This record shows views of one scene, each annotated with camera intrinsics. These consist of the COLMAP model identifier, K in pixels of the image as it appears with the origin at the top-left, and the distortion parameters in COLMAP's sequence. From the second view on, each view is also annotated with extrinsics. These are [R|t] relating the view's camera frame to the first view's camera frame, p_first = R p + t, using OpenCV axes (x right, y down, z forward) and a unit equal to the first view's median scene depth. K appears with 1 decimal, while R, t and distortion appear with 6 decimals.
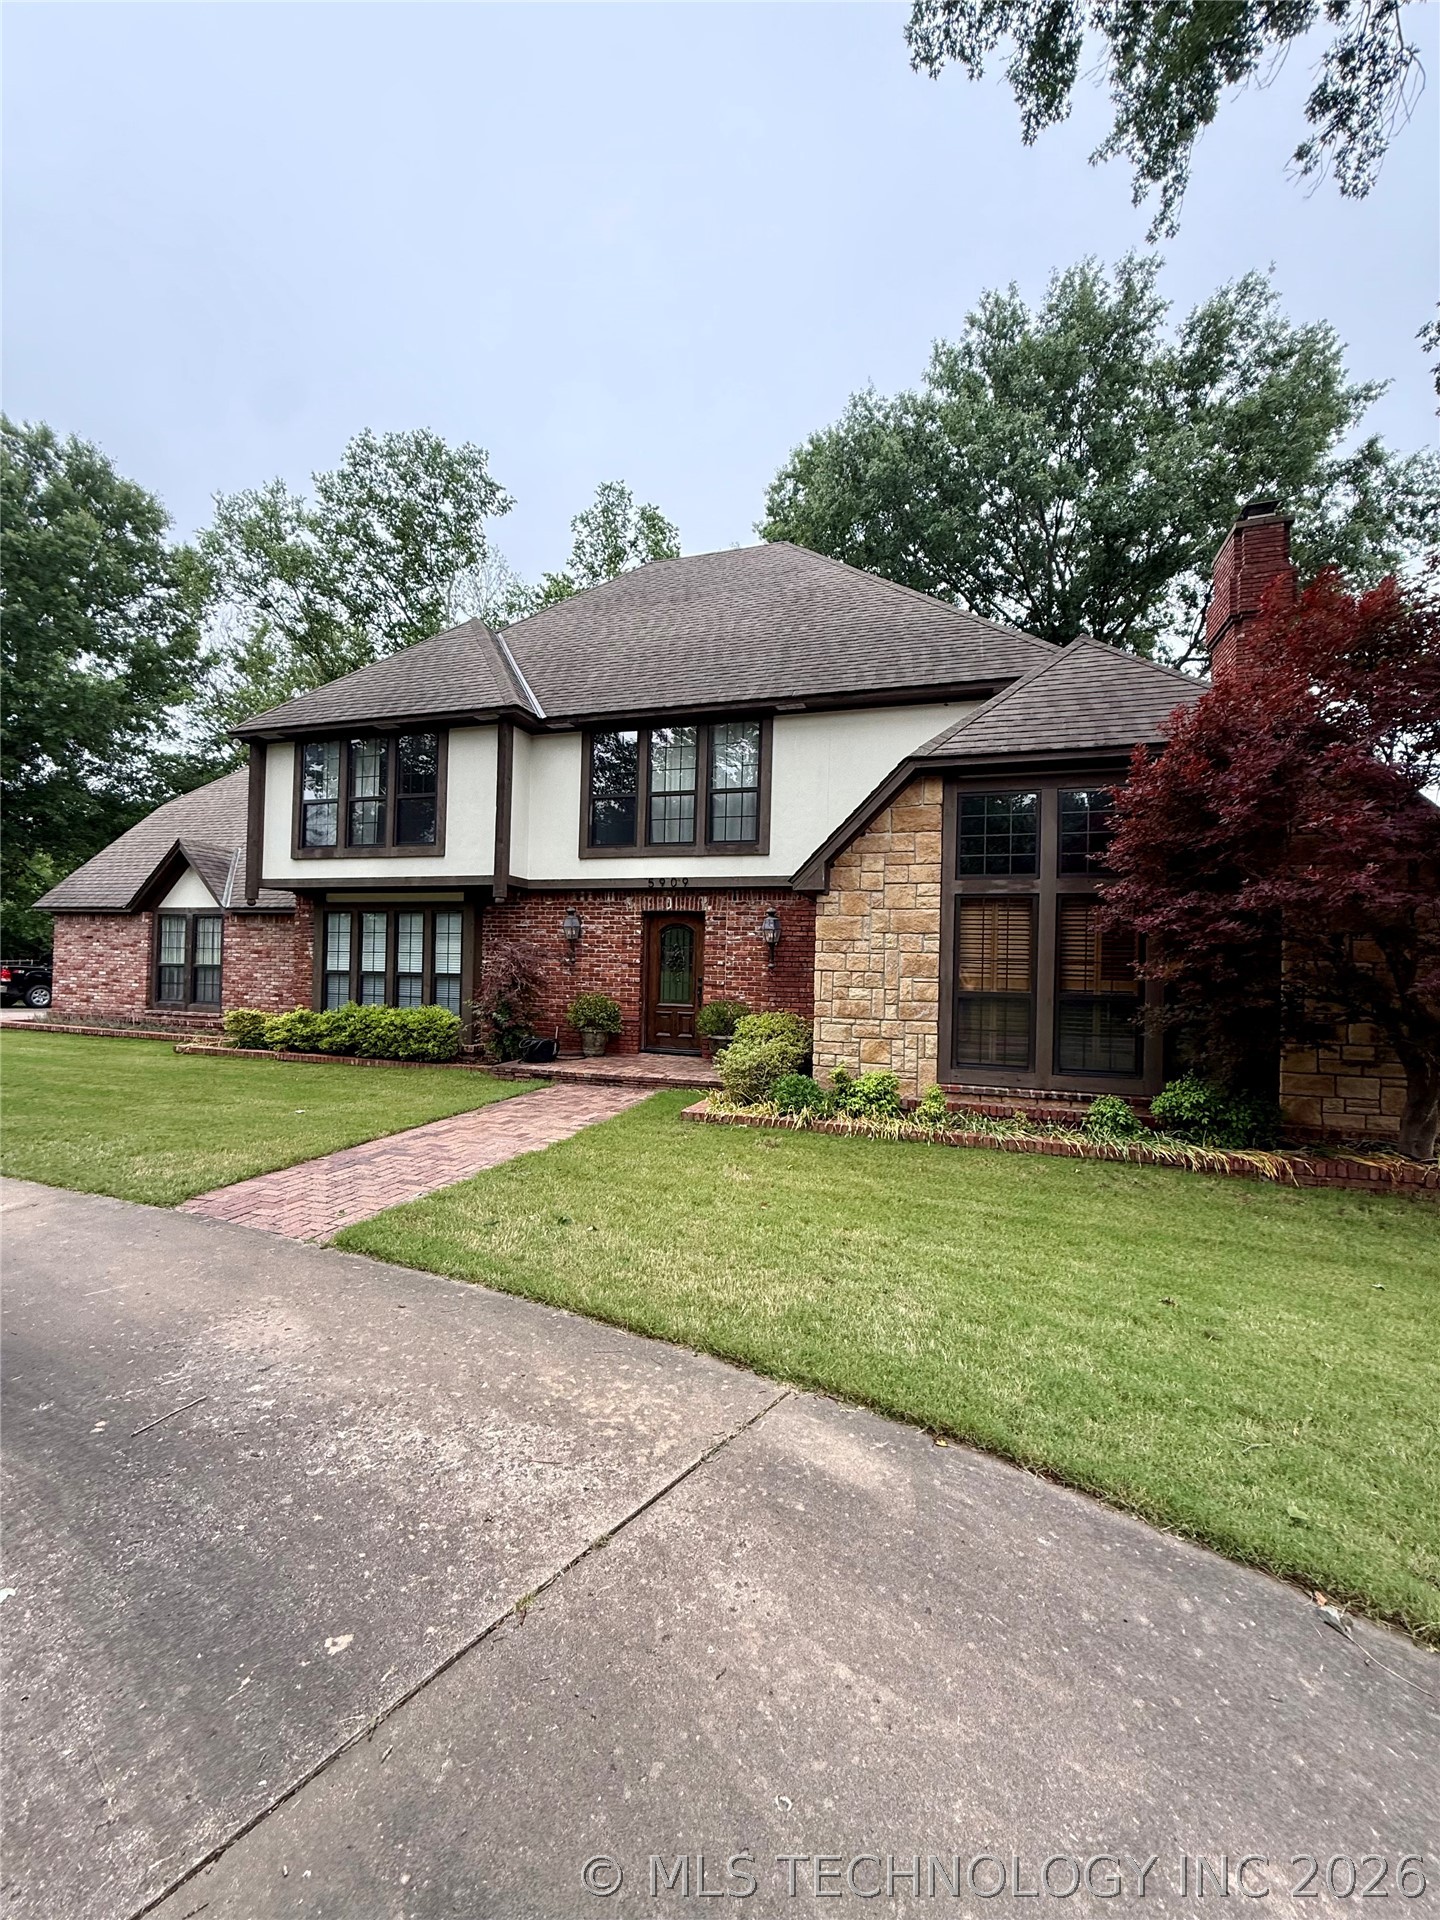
lens RADIAL K [[751.2, 0, 720.0], [0, 751.2, 960.0], [0, 0, 1]] dist [-0.008799, -0.000084]
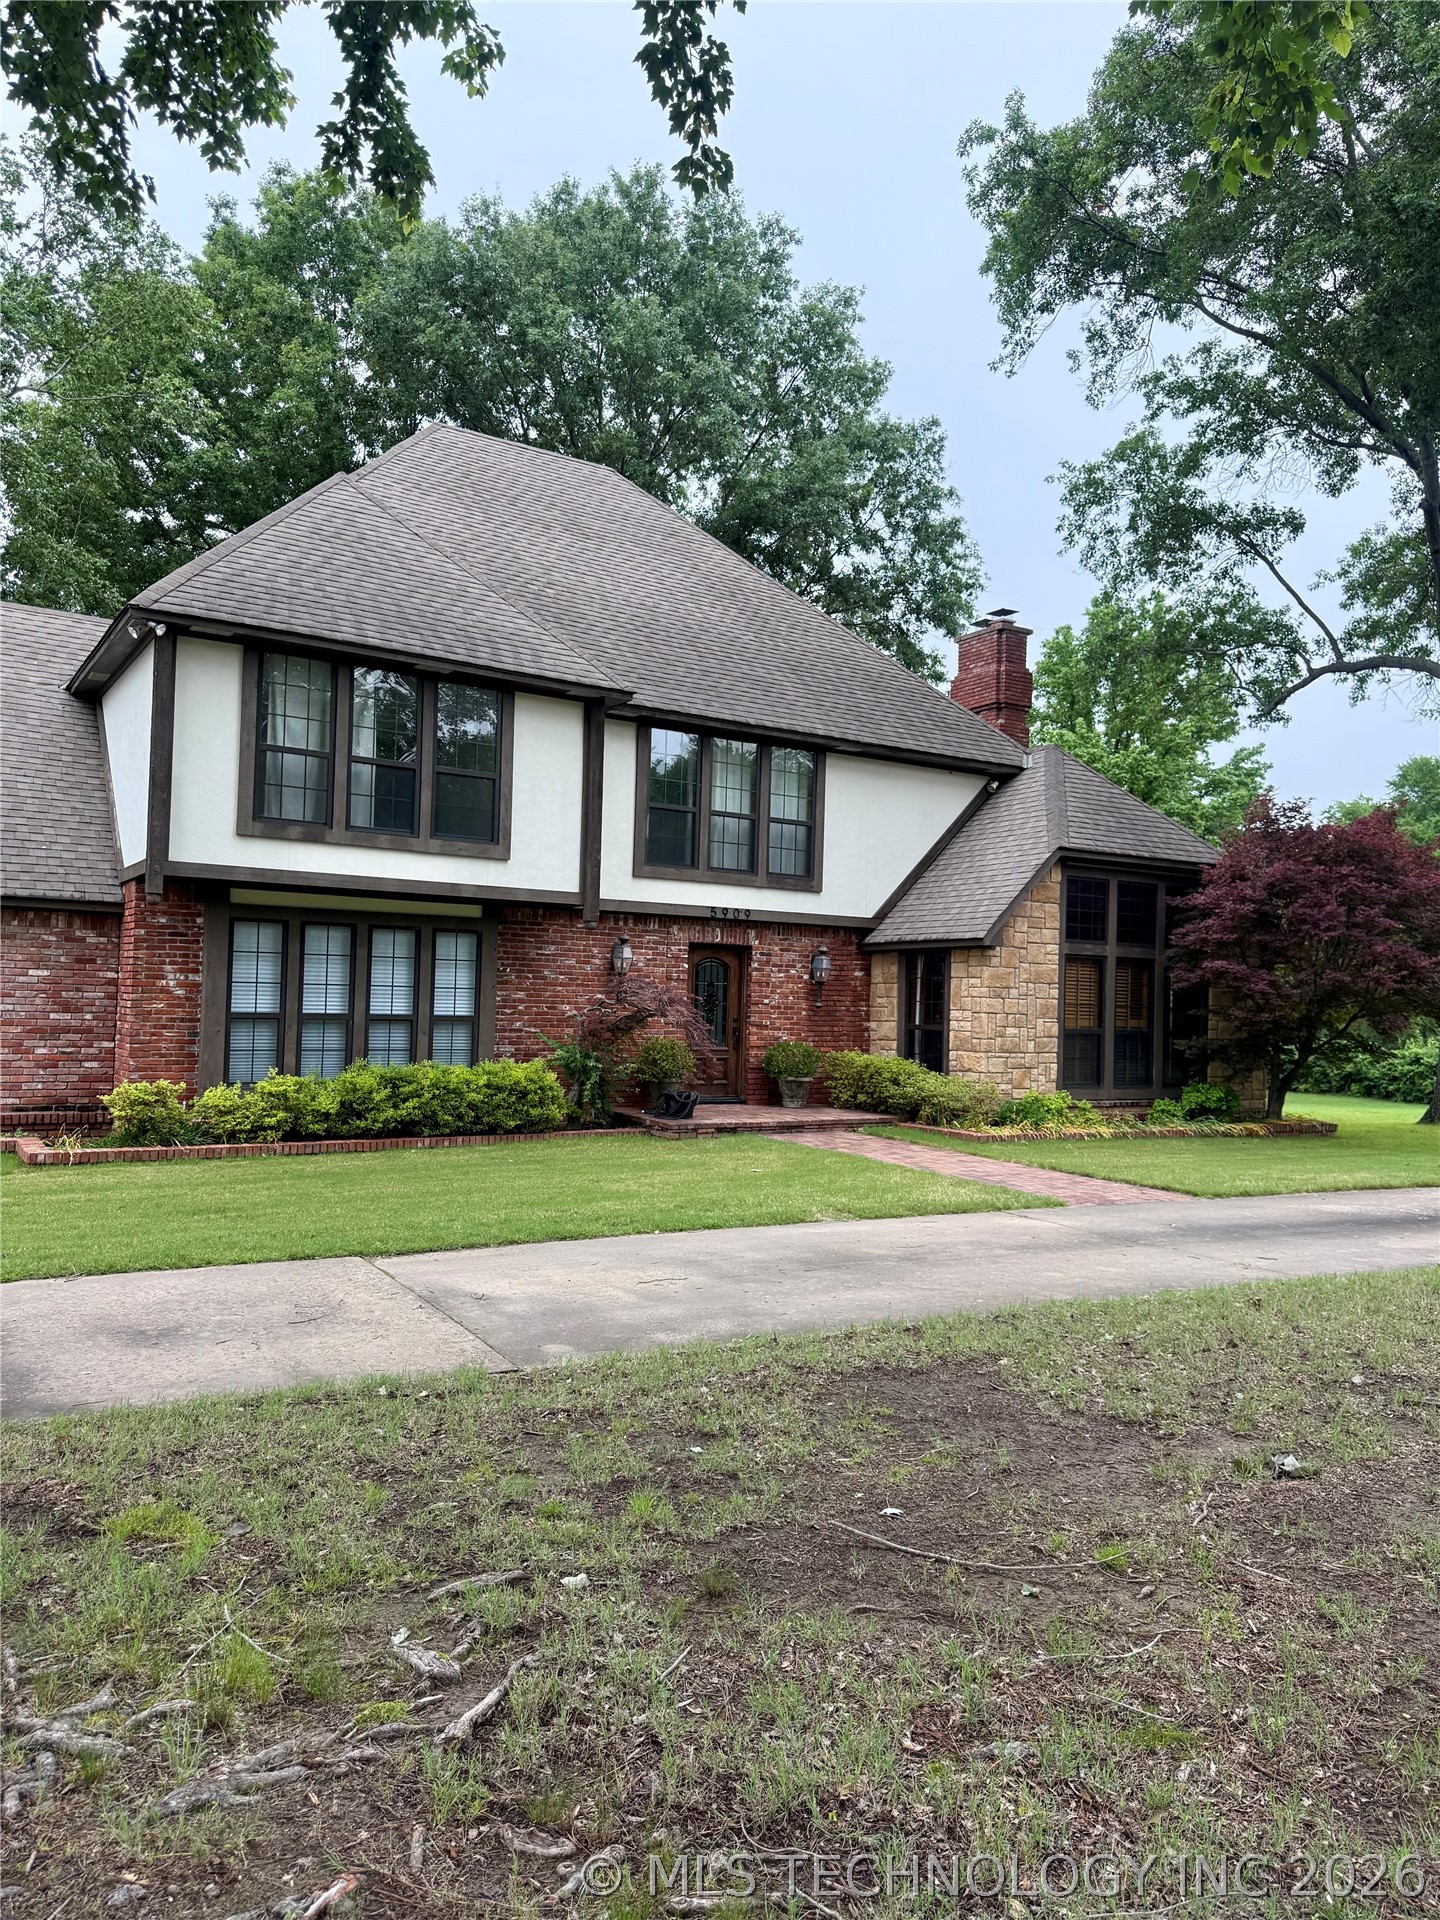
lens RADIAL K [[1211.8, 0, 720.0], [0, 1211.8, 960.0], [0, 0, 1]] dist [0.001060, -0.000001]
pose [[0.673580, 0.022109, 0.738784, -1.144248], [-0.018420, 0.999744, -0.013124, -0.026884], [-0.738885, -0.004768, 0.673815, 0.022317]]
